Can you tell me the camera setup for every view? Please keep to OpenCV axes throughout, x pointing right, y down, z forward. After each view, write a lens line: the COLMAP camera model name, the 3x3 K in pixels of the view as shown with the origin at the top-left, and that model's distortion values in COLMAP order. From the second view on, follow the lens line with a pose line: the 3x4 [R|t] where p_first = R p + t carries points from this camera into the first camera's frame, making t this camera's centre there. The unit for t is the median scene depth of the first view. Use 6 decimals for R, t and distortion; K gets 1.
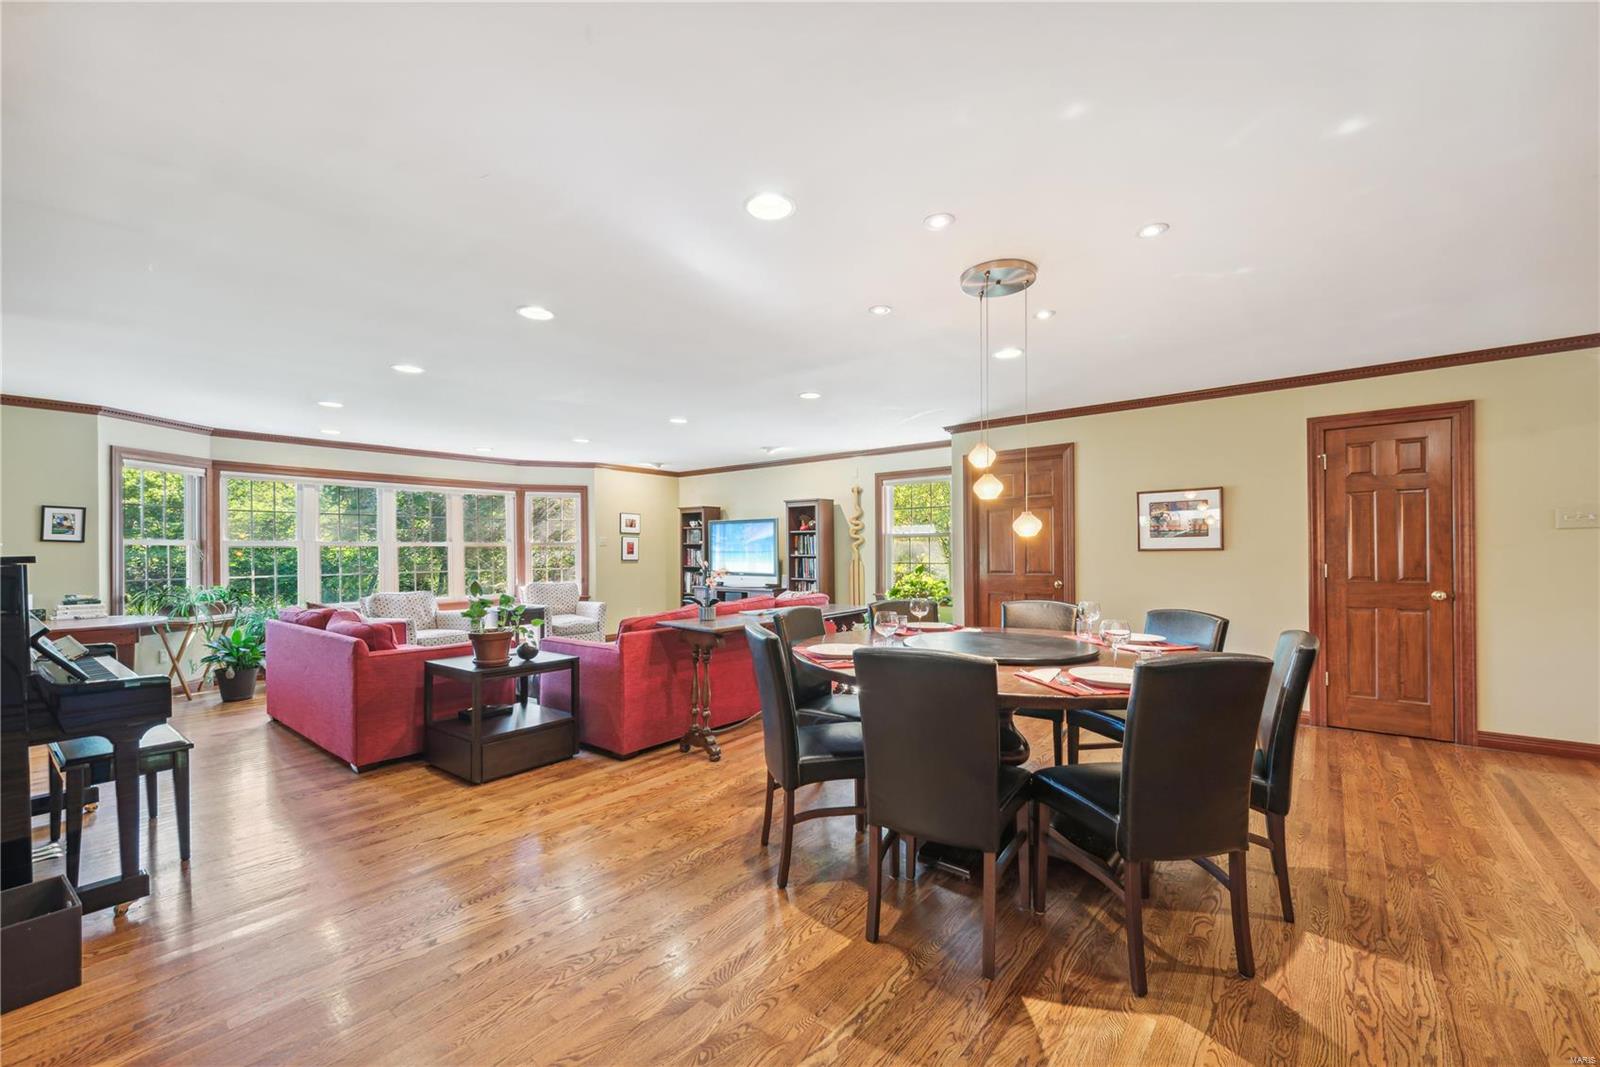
lens RADIAL K [[644.0, 0, 803.6], [0, 644.0, 548.0], [0, 0, 1]] dist [0.003477, 0.000259]
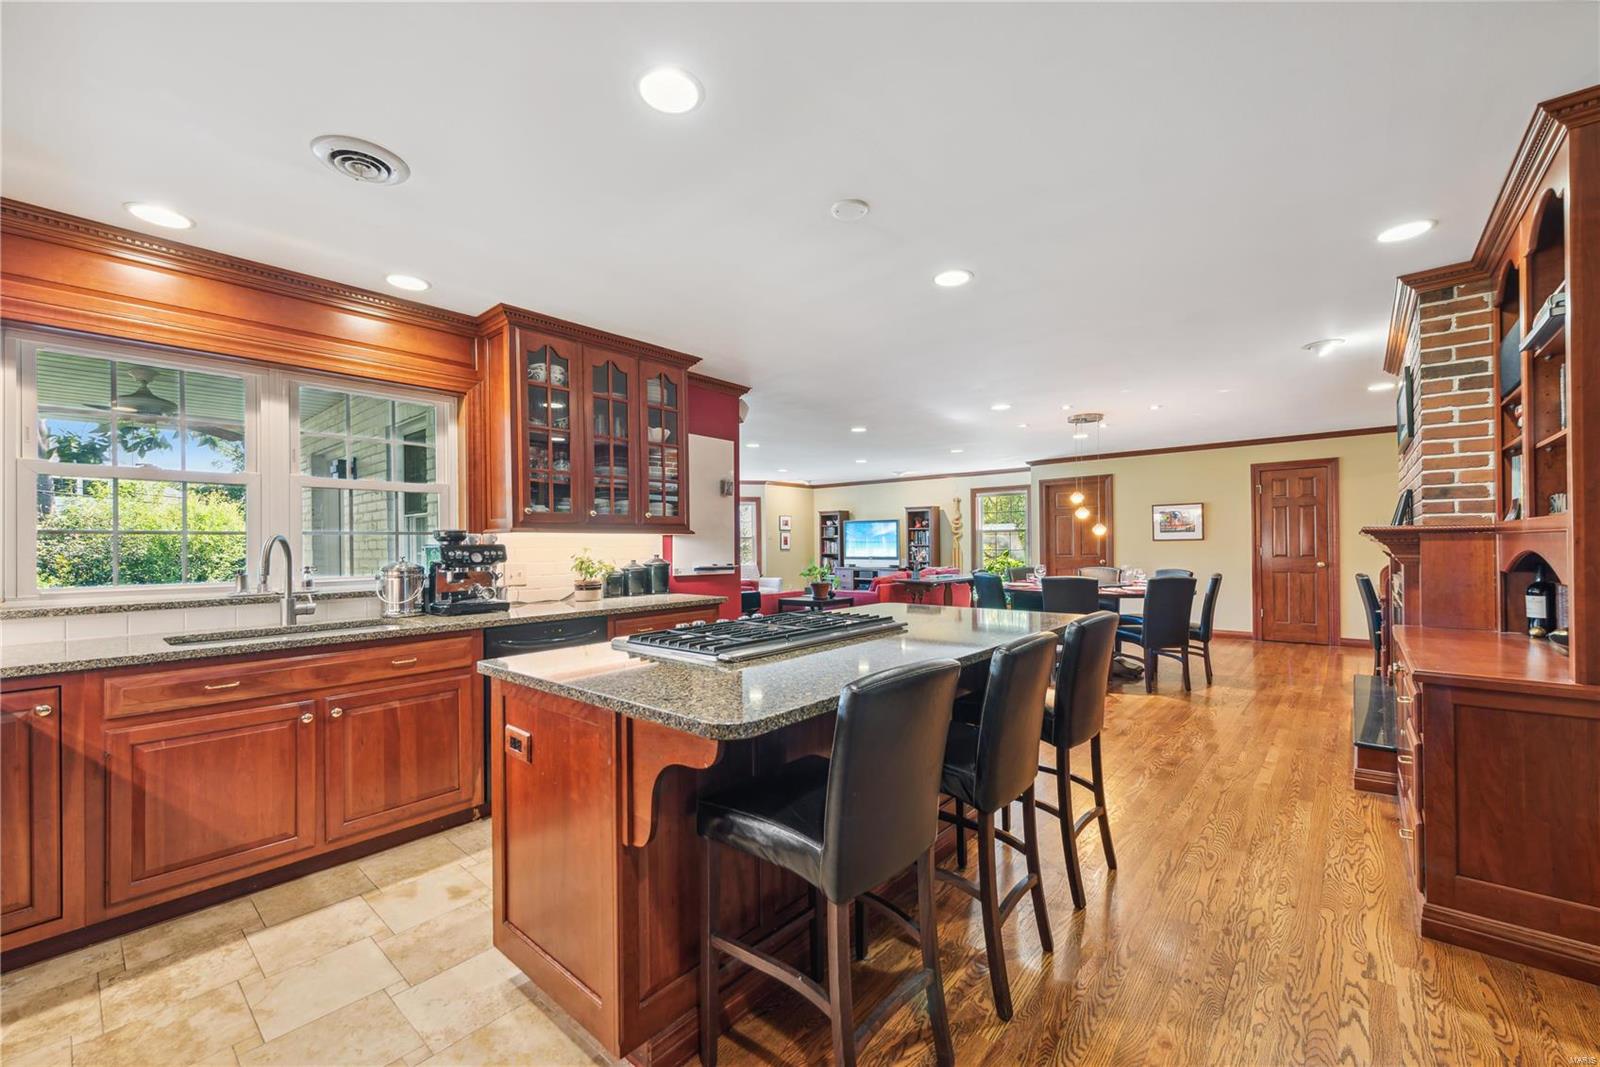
lens RADIAL K [[622.3, 0, 802.0], [0, 622.3, 544.0], [0, 0, 1]] dist [-0.000159, -0.000029]
pose [[0.999021, -0.005182, -0.043940, -0.201456], [0.005487, 0.999962, 0.006821, -0.002036], [0.043903, -0.007055, 0.999011, -0.411859]]
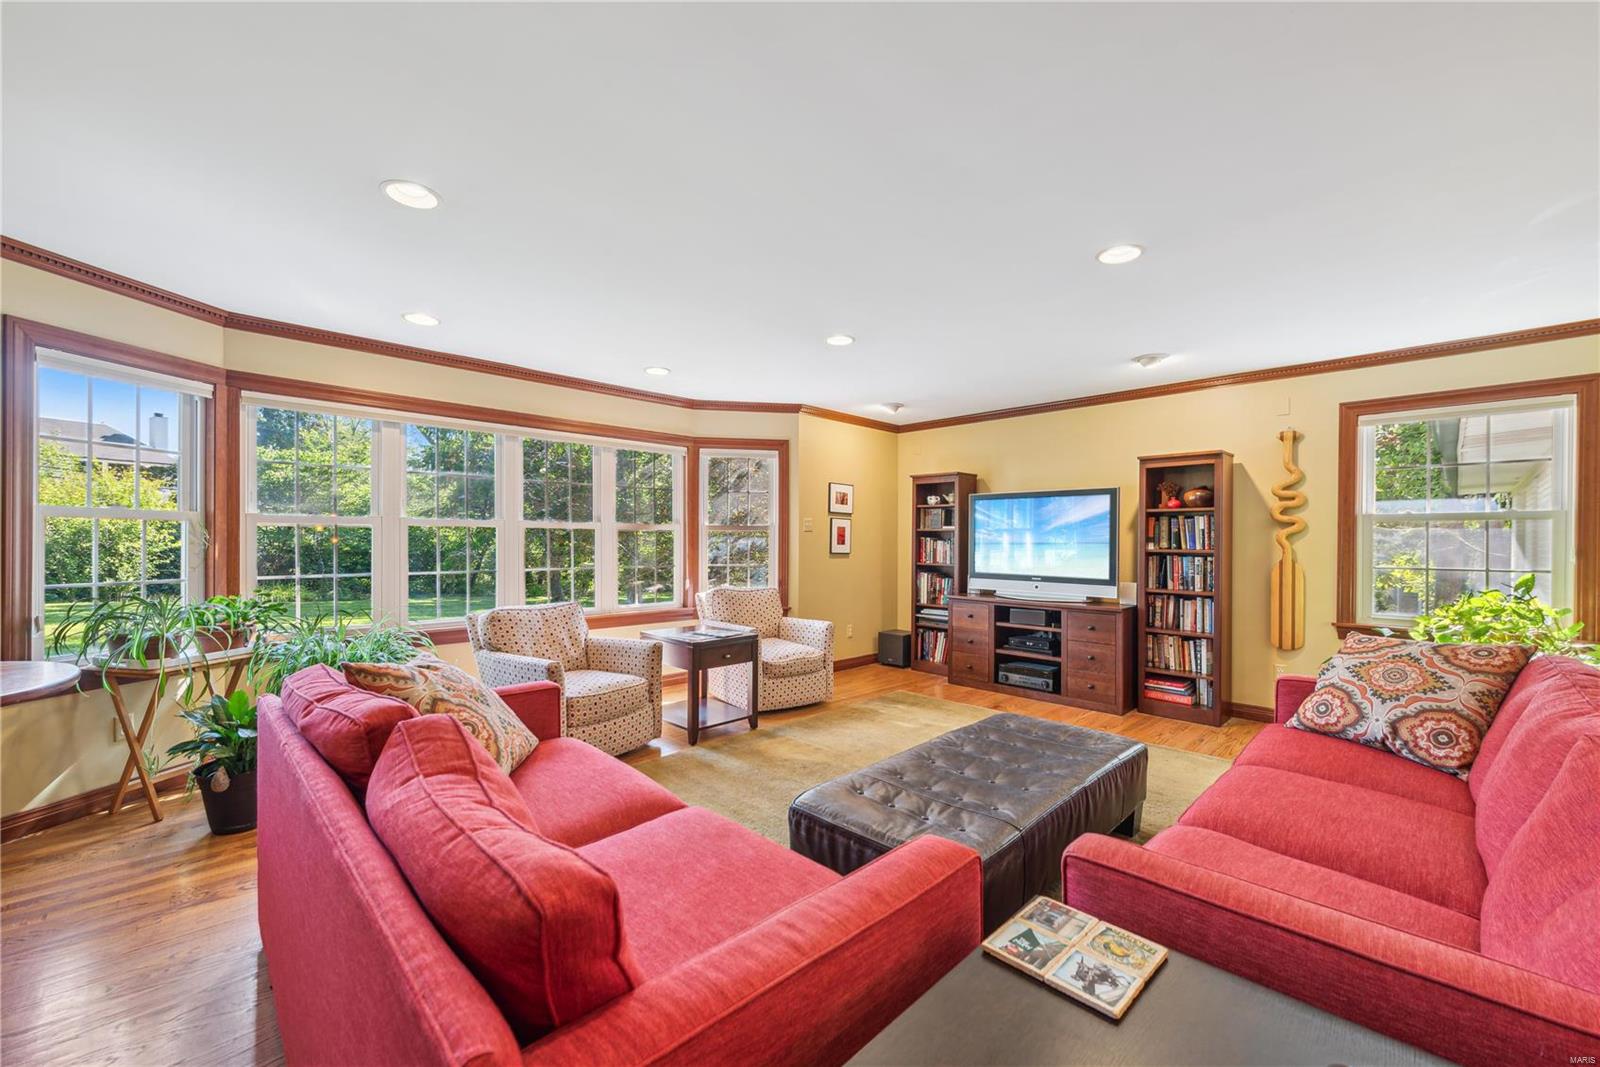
lens RADIAL K [[644.0, 0, 803.6], [0, 644.0, 548.0], [0, 0, 1]] dist [0.003477, 0.000259]
pose [[0.992765, 0.013716, -0.119289, -0.263969], [-0.011981, 0.999812, 0.015252, 0.003985], [0.119476, -0.013712, 0.992742, 0.381359]]
